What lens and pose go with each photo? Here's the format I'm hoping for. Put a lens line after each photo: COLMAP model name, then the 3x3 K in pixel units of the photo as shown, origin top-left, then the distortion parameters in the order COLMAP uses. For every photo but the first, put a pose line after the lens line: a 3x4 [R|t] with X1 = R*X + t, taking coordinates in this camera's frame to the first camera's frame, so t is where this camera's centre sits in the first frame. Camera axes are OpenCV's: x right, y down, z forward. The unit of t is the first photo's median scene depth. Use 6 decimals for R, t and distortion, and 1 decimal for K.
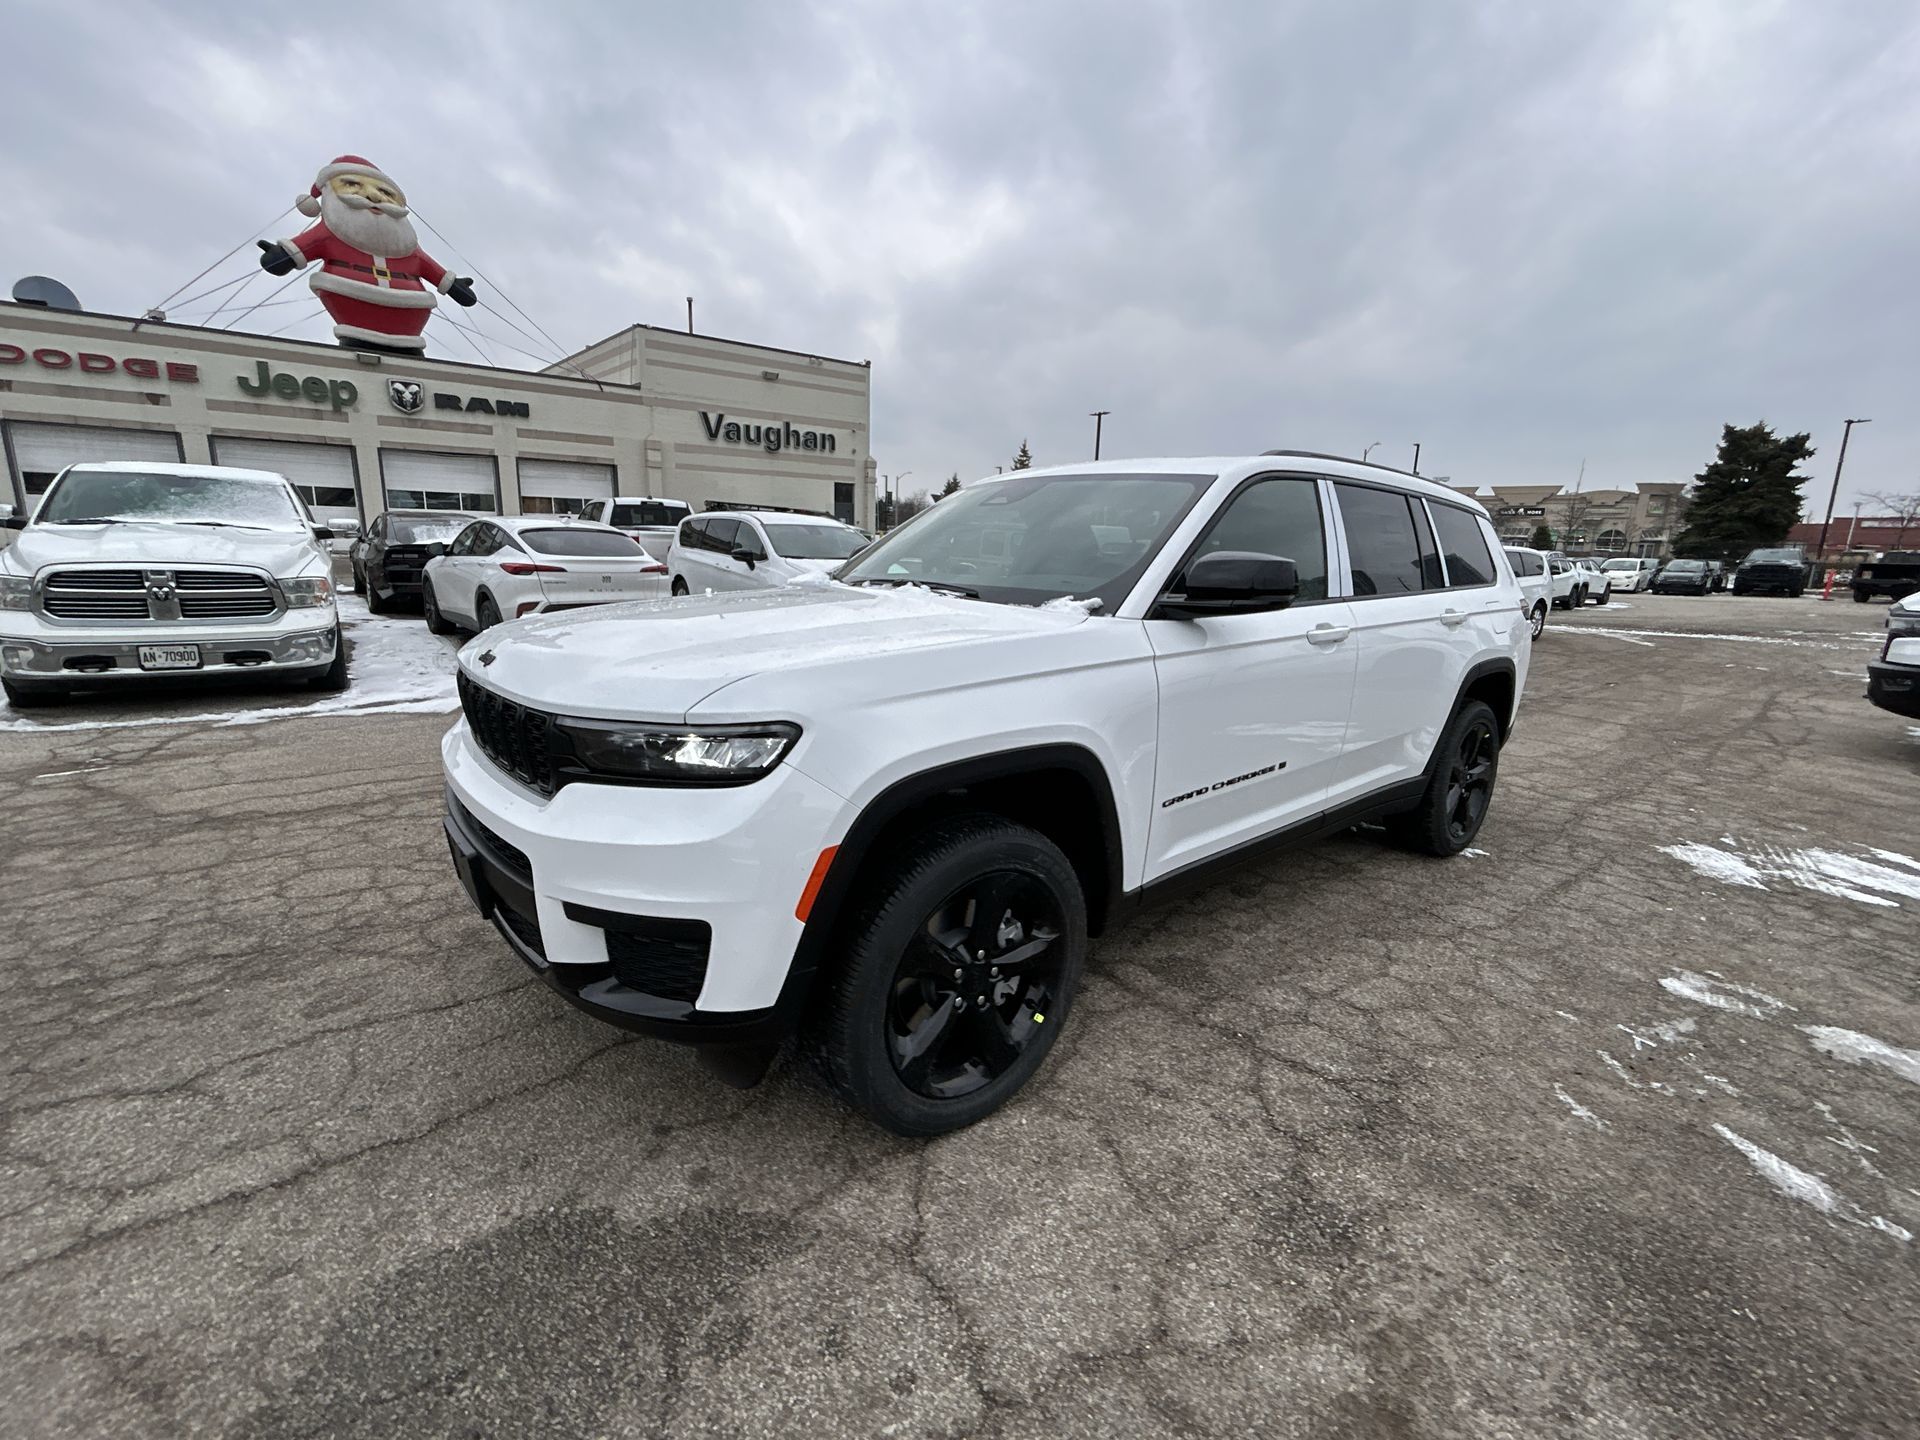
lens RADIAL K [[818.6, 0, 955.1], [0, 818.6, 721.9], [0, 0, 1]] dist [-0.001063, 0.000043]
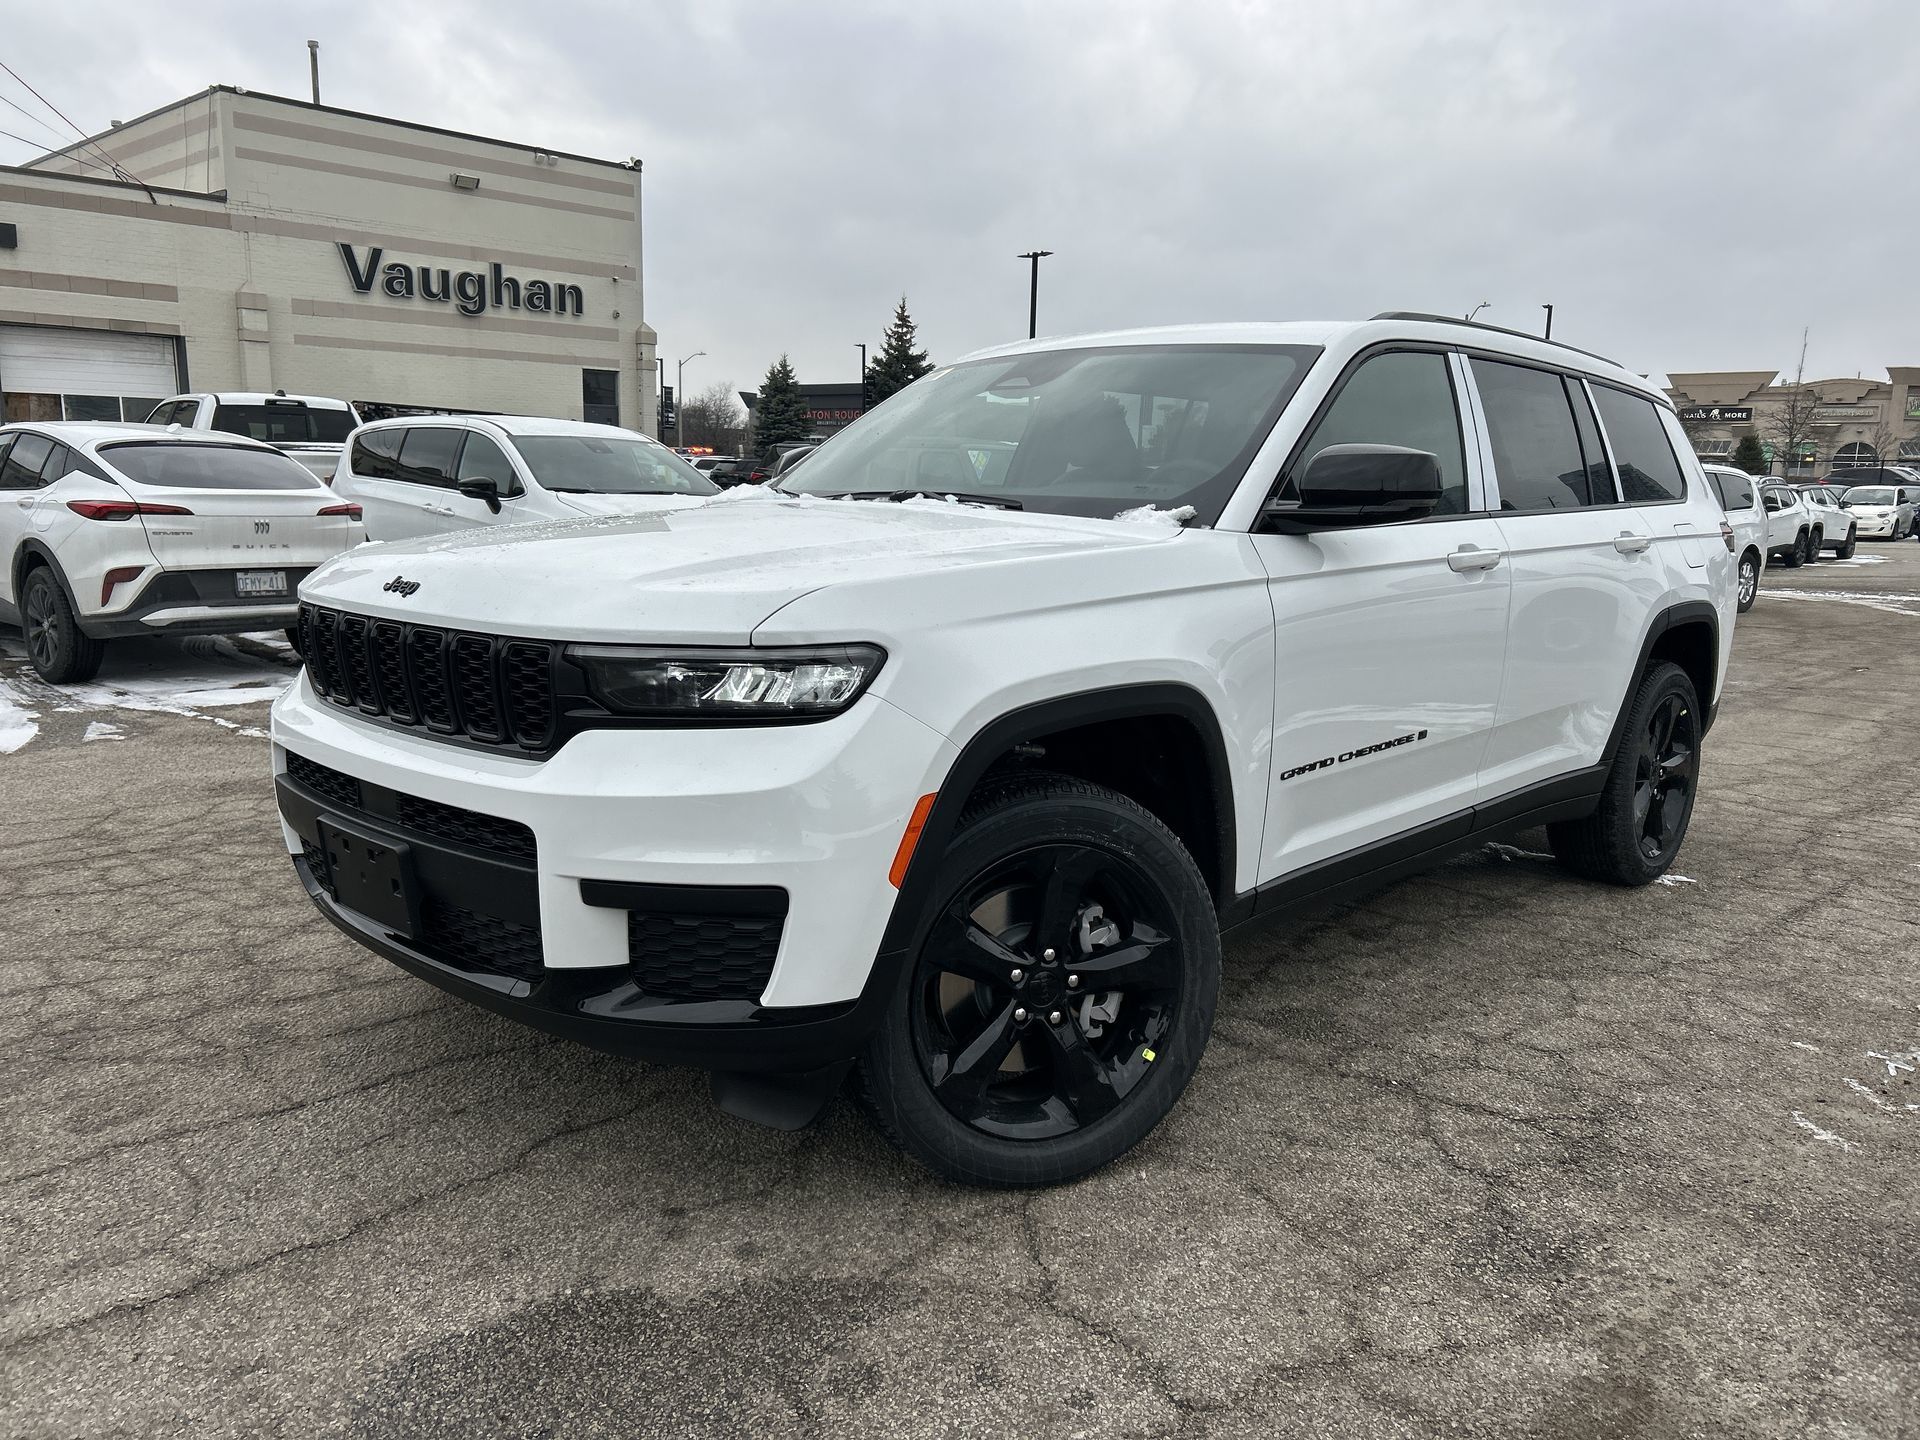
lens RADIAL K [[1437.0, 0, 949.1], [0, 1437.0, 728.7], [0, 0, 1]] dist [0.066263, -0.072077]
pose [[0.993280, -0.029381, 0.111947, -0.186014], [0.034054, 0.998617, -0.040054, 0.092565], [-0.110616, 0.043597, 0.992907, -0.270948]]
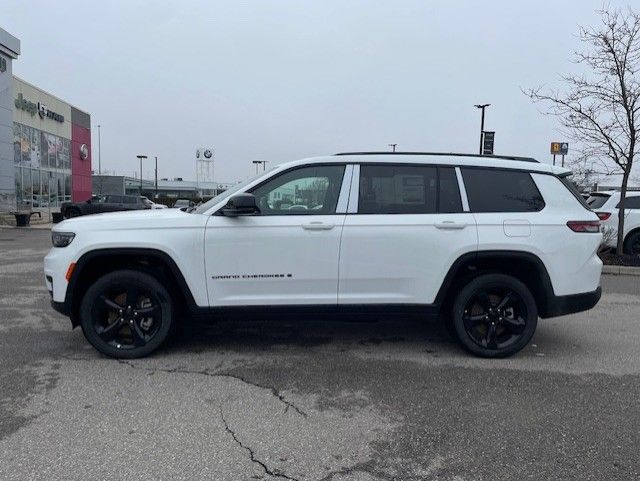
lens RADIAL K [[479.0, 0, 317.7], [0, 479.0, 242.9], [0, 0, 1]] dist [0.066263, -0.072077]
pose [[0.802992, 0.039532, -0.594677, 1.433556], [-0.119033, 0.988332, -0.095029, 0.087171], [0.583981, 0.147094, 0.798329, -0.160126]]
